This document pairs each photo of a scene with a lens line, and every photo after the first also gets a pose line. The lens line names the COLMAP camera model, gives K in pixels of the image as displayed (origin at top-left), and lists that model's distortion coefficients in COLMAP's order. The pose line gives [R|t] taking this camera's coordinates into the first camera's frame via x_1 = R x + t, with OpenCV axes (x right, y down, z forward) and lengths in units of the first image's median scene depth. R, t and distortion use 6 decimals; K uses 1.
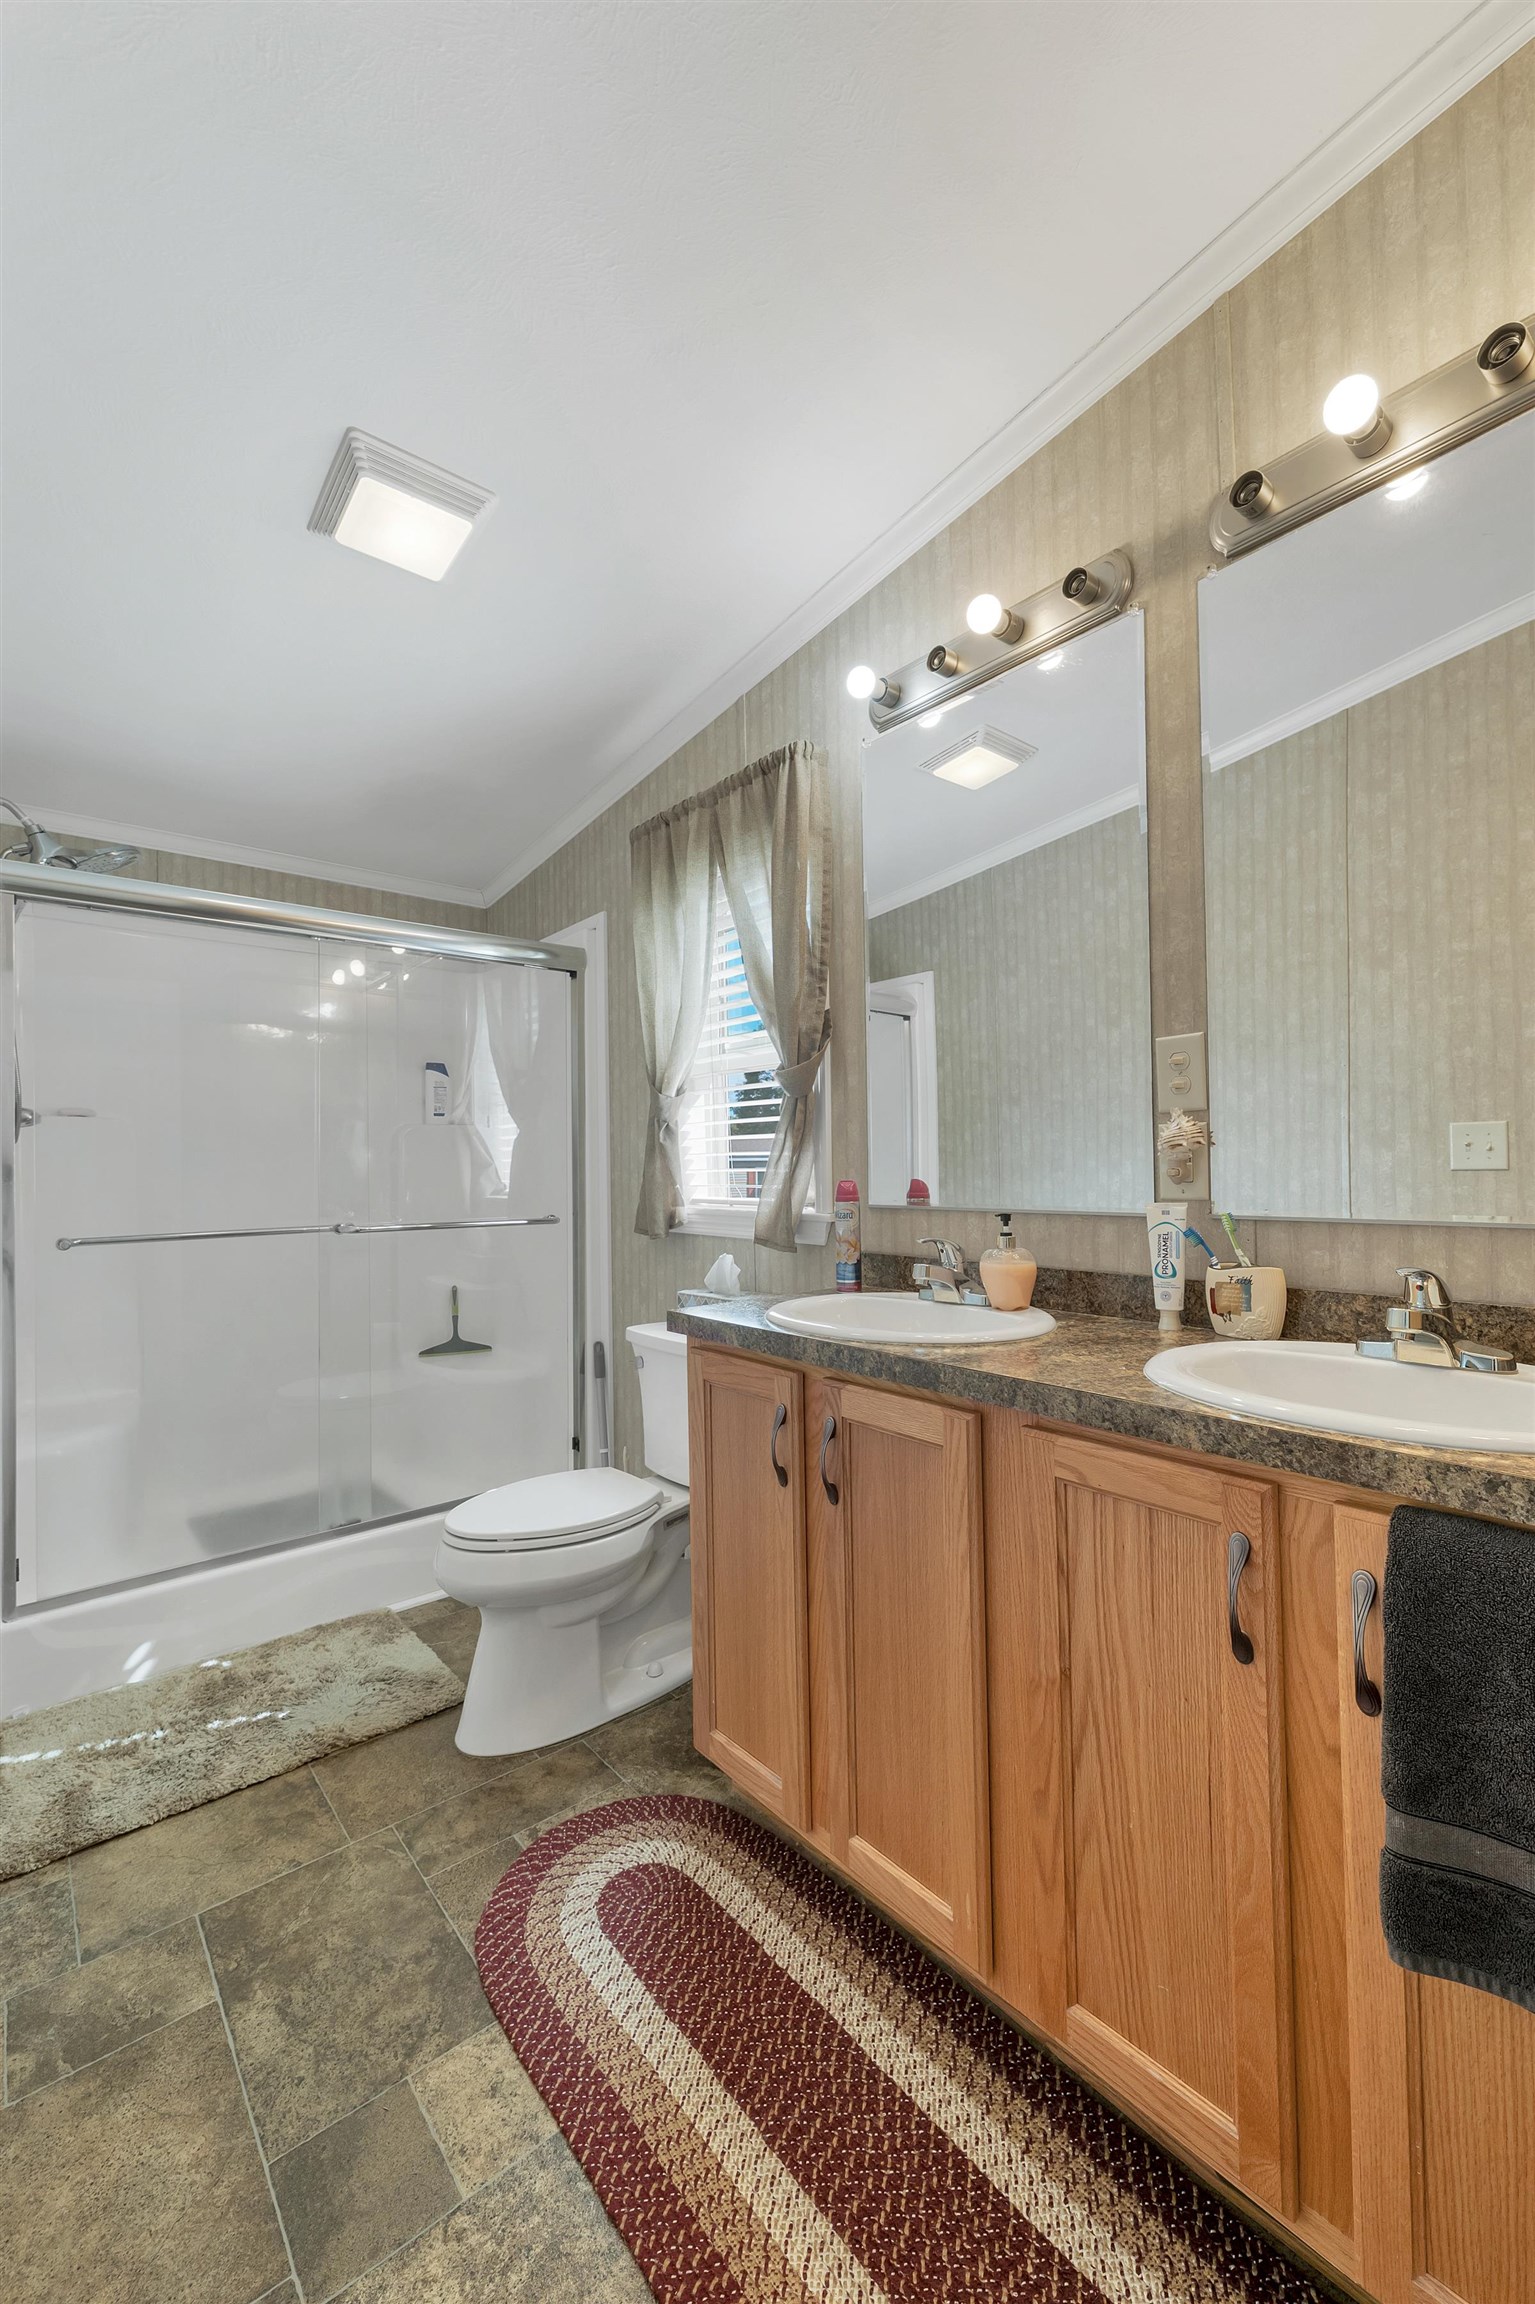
lens RADIAL K [[972.8, 0, 791.9], [0, 972.8, 1188.2], [0, 0, 1]] dist [0.004535, -0.000495]
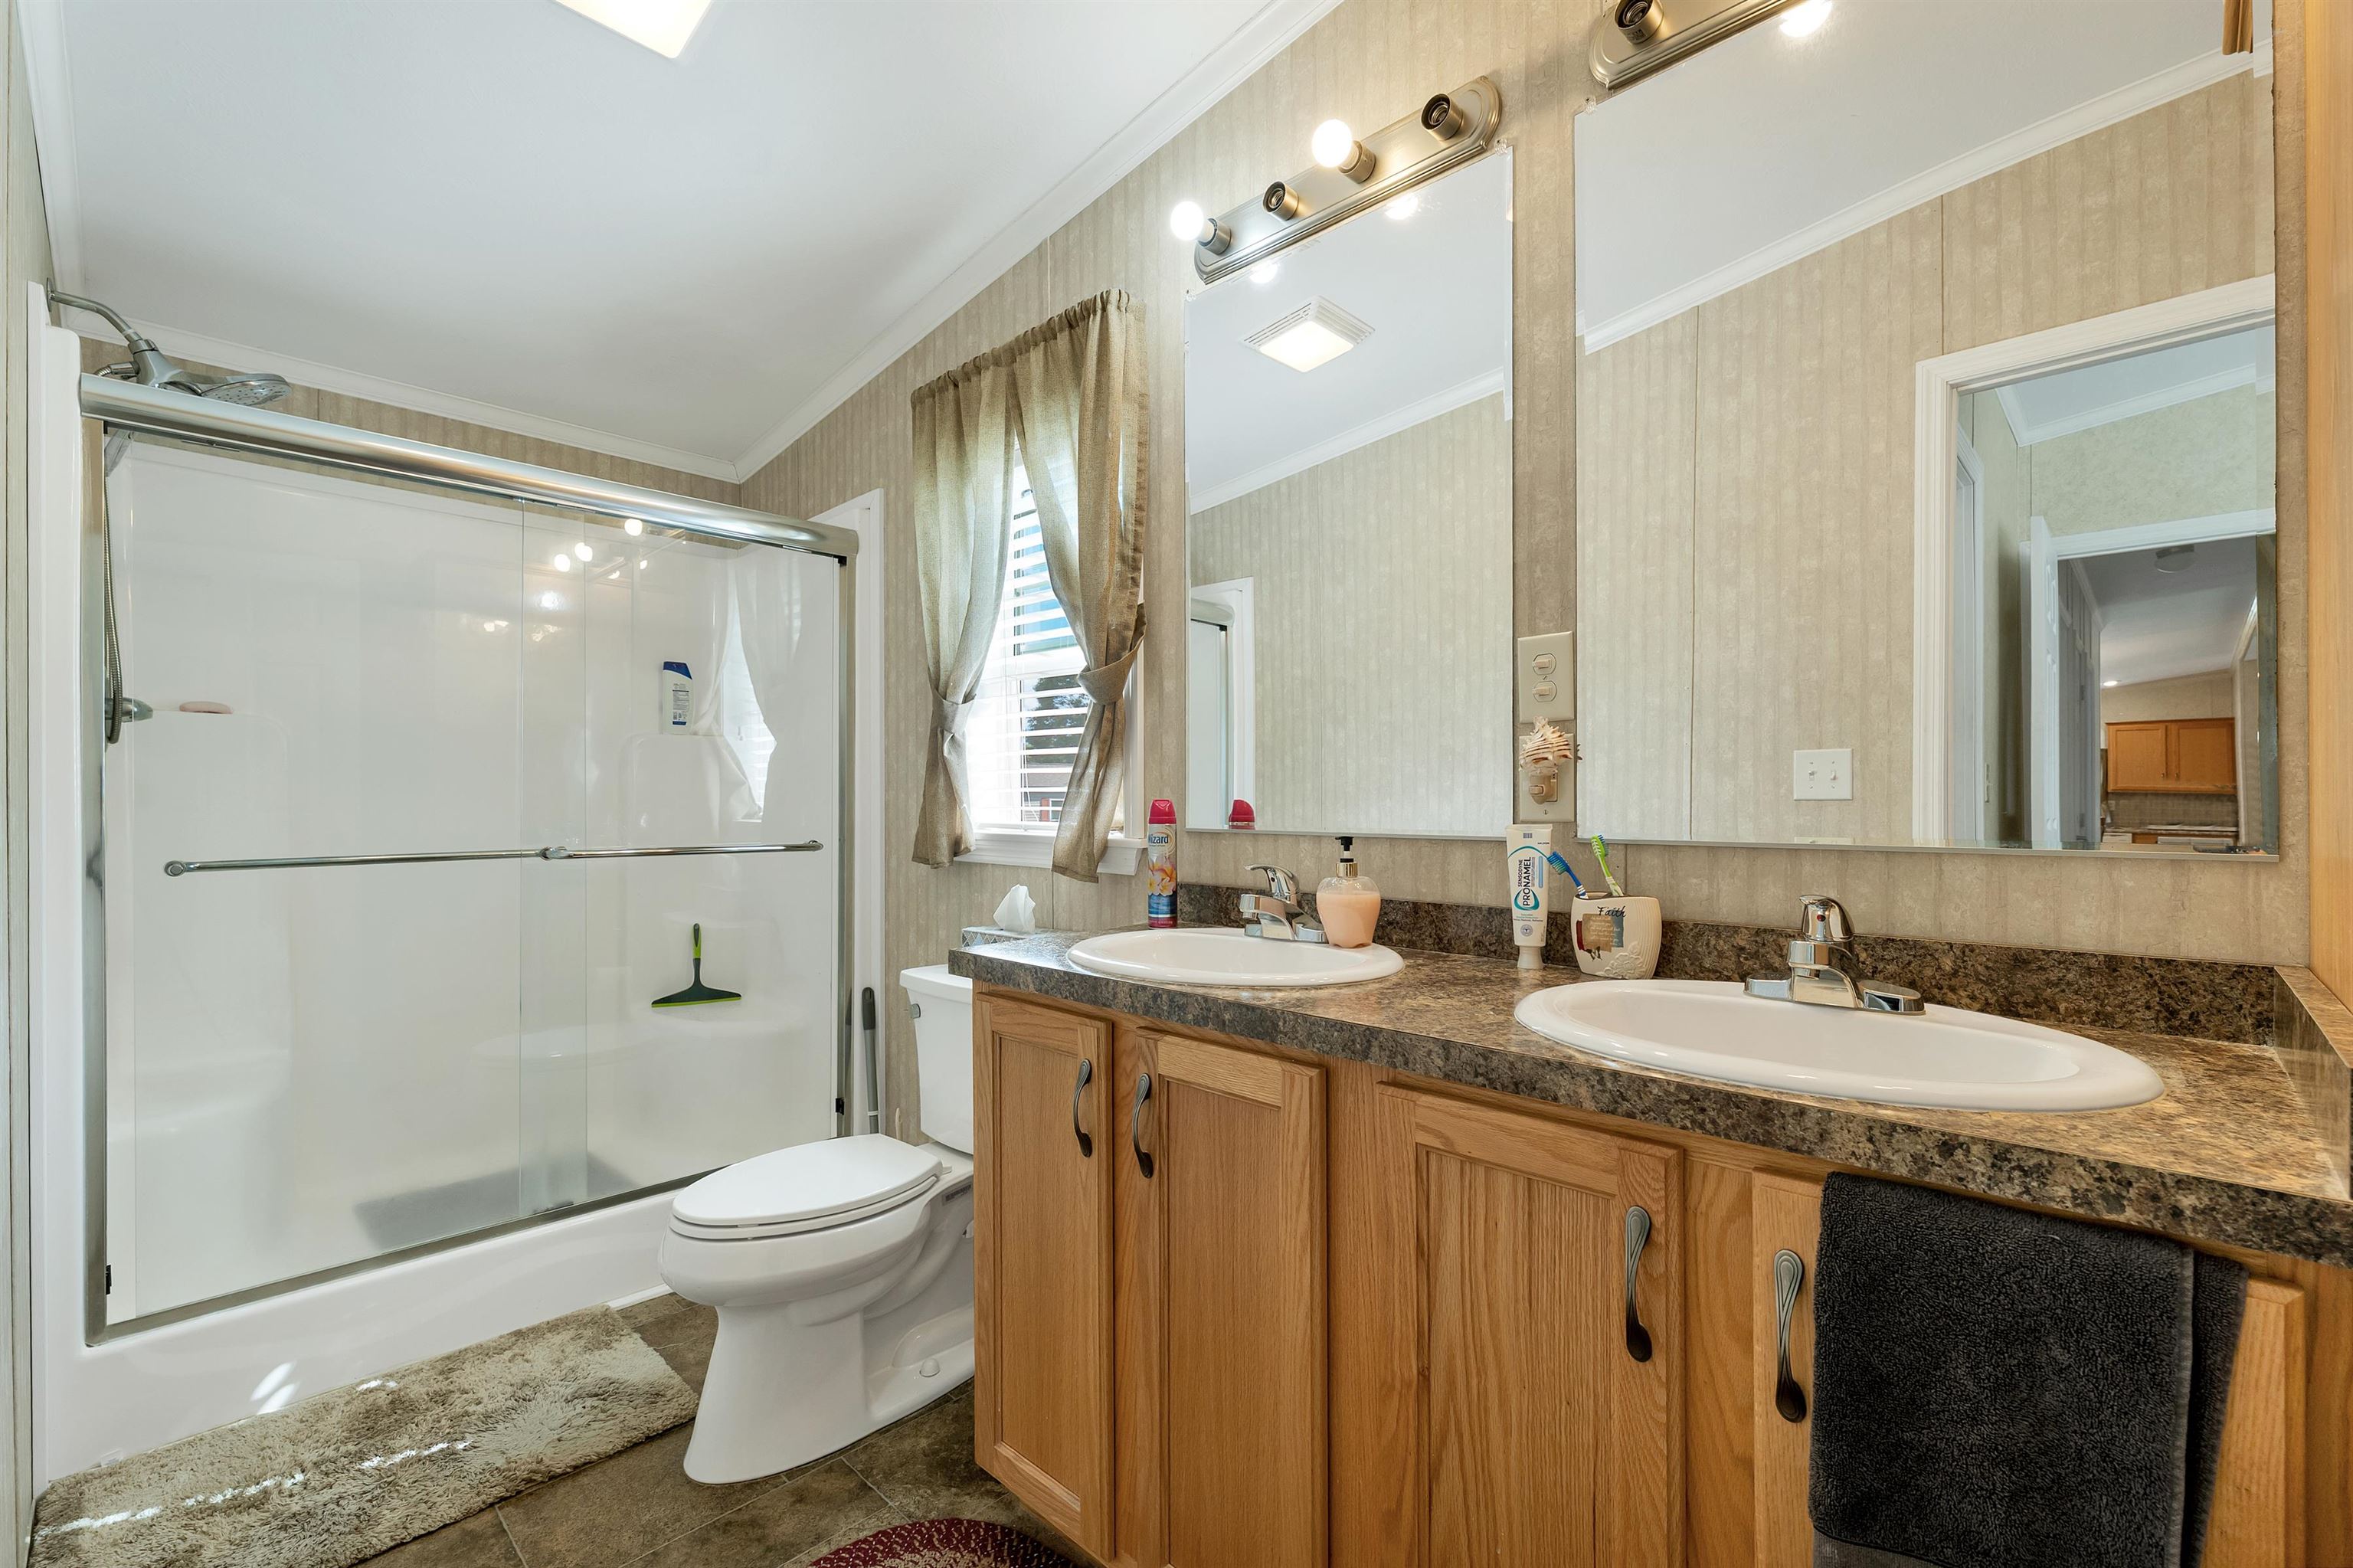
lens RADIAL K [[1006.3, 0, 1199.7], [0, 1006.3, 826.6], [0, 0, 1]] dist [-0.000759, -0.000132]
pose [[0.993505, 0.011257, 0.113226, -0.011164], [-0.011095, 0.999936, -0.002061, 0.017644], [-0.113242, 0.000791, 0.993567, 0.102071]]
